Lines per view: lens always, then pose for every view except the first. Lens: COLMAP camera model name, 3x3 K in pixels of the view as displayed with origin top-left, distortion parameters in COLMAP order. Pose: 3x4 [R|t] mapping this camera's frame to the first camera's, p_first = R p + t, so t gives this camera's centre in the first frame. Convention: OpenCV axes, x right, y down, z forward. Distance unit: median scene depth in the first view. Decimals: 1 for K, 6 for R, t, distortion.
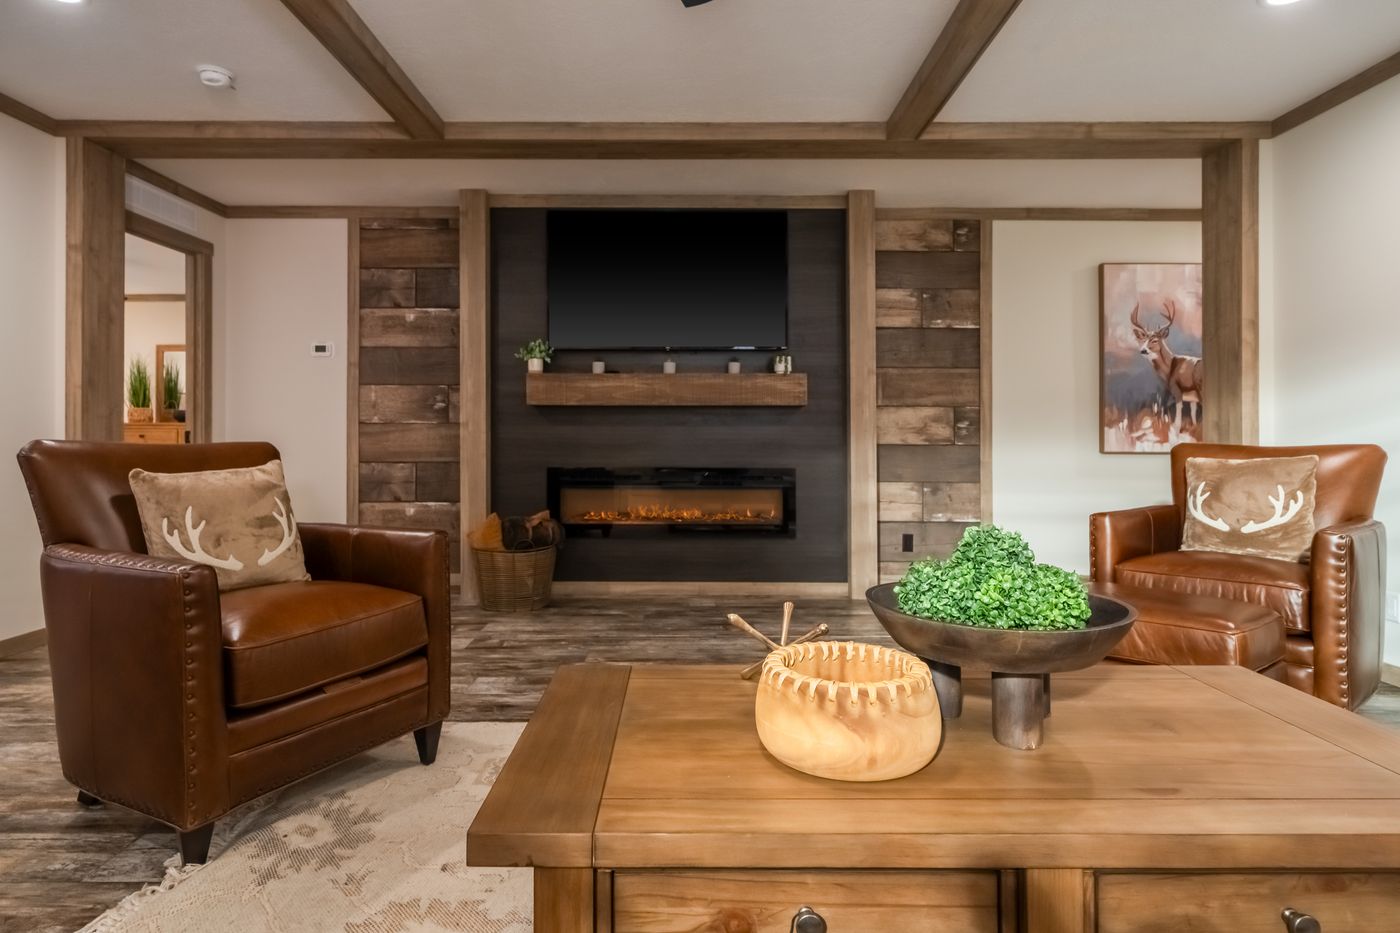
lens RADIAL K [[770.9, 0, 680.4], [0, 770.9, 435.3], [0, 0, 1]] dist [0.001468, 0.001171]
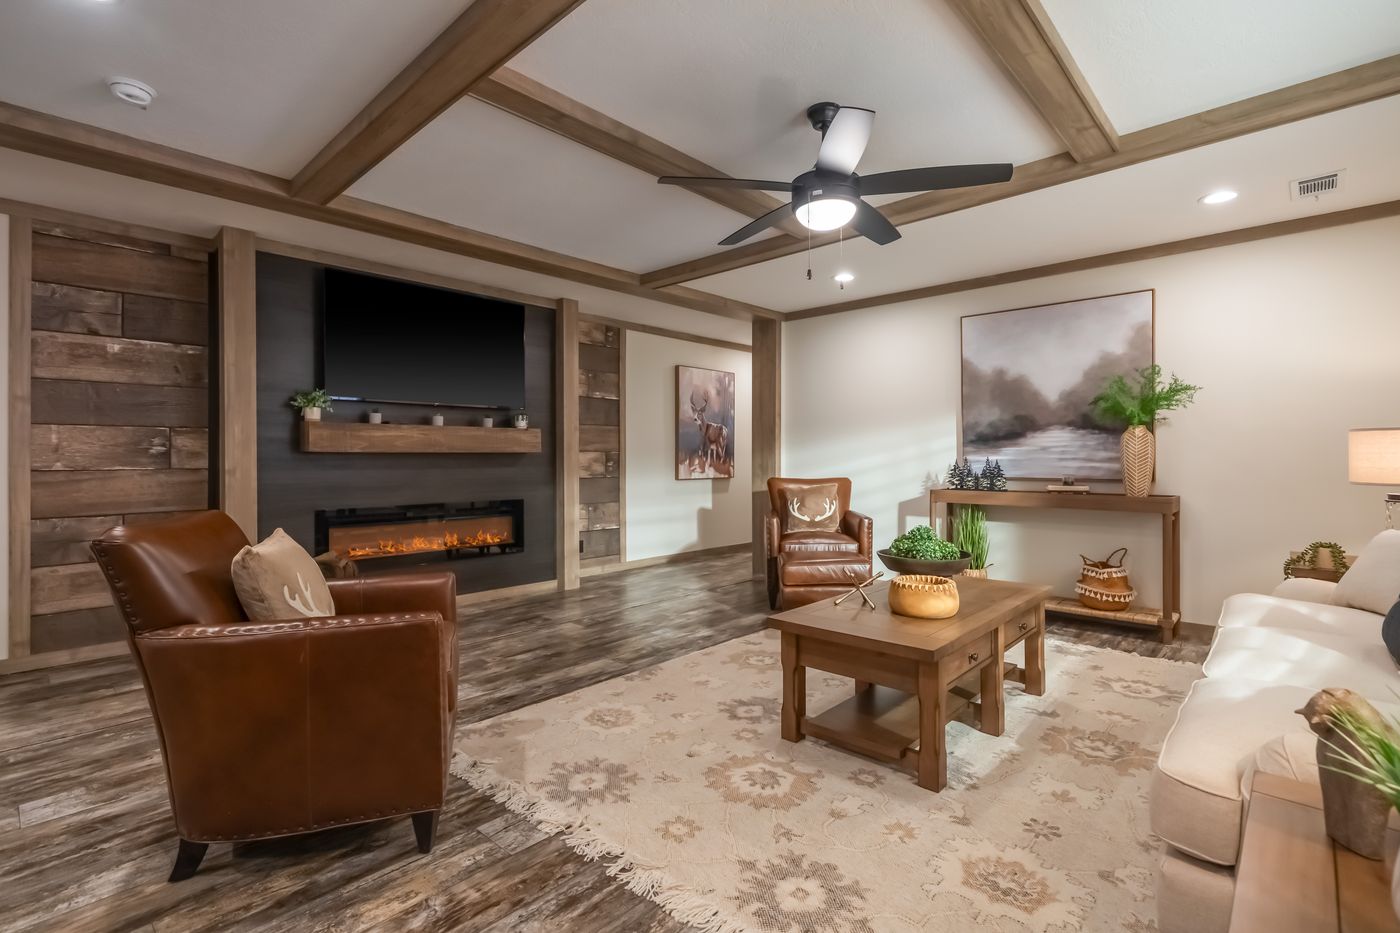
lens RADIAL K [[670.1, 0, 700.0], [0, 670.1, 466.5], [0, 0, 1]] dist [-0.003156, -0.001466]
pose [[0.668278, -0.016402, 0.743731, -0.491542], [0.000986, 0.999776, 0.021163, -0.036420], [-0.743911, -0.013409, 0.668144, 0.005499]]
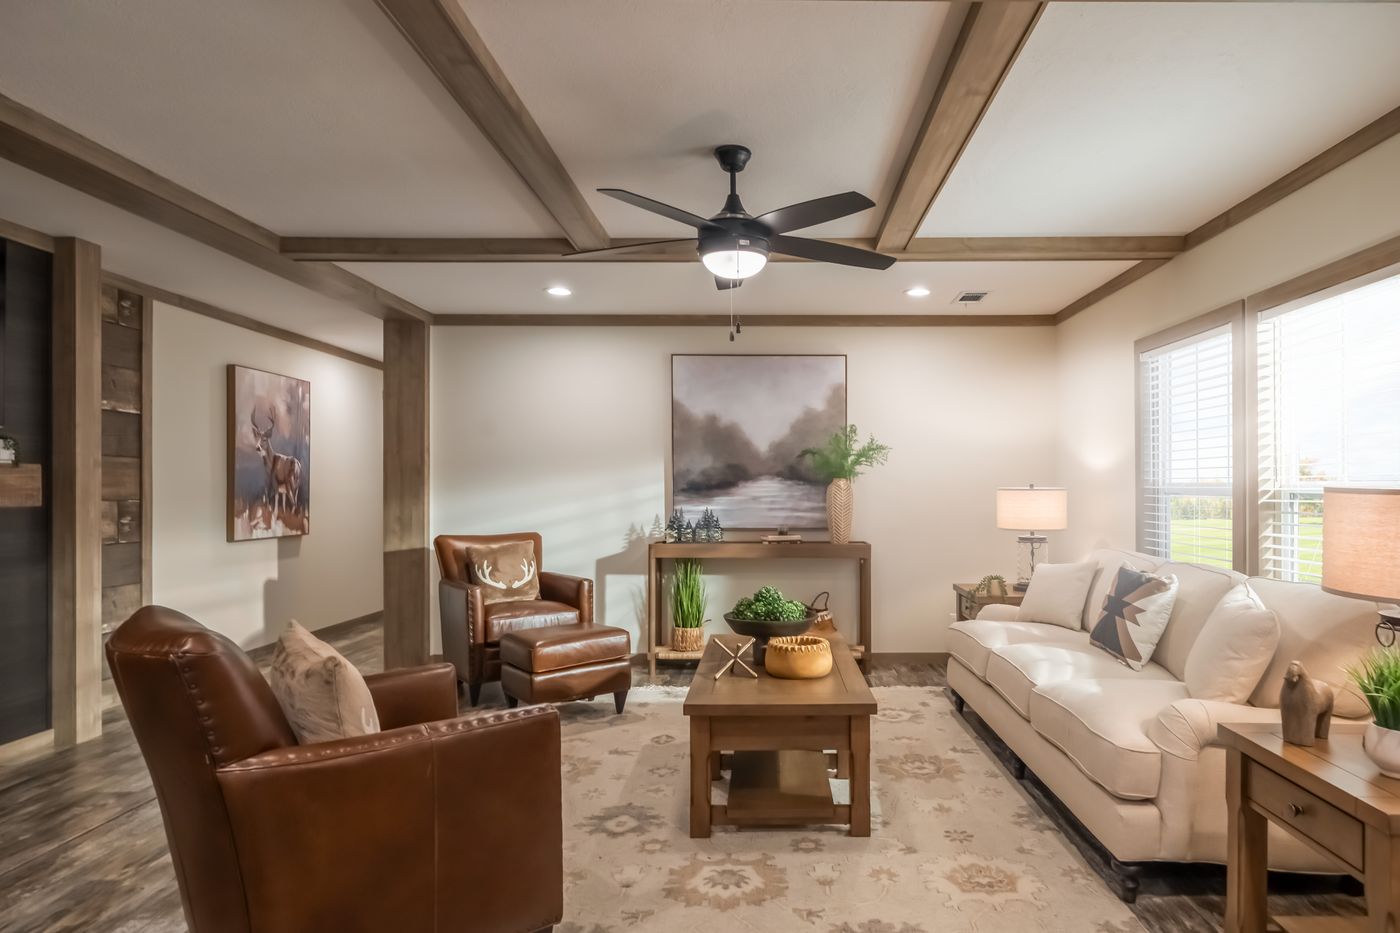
lens RADIAL K [[846.5, 0, 801.8], [0, 846.5, 494.6], [0, 0, 1]] dist [-0.002541, -0.000442]
pose [[-0.044603, -0.010844, 0.998946, -0.660112], [-0.006084, 0.999925, 0.010583, -0.059943], [-0.998986, -0.005606, -0.044665, 0.266967]]
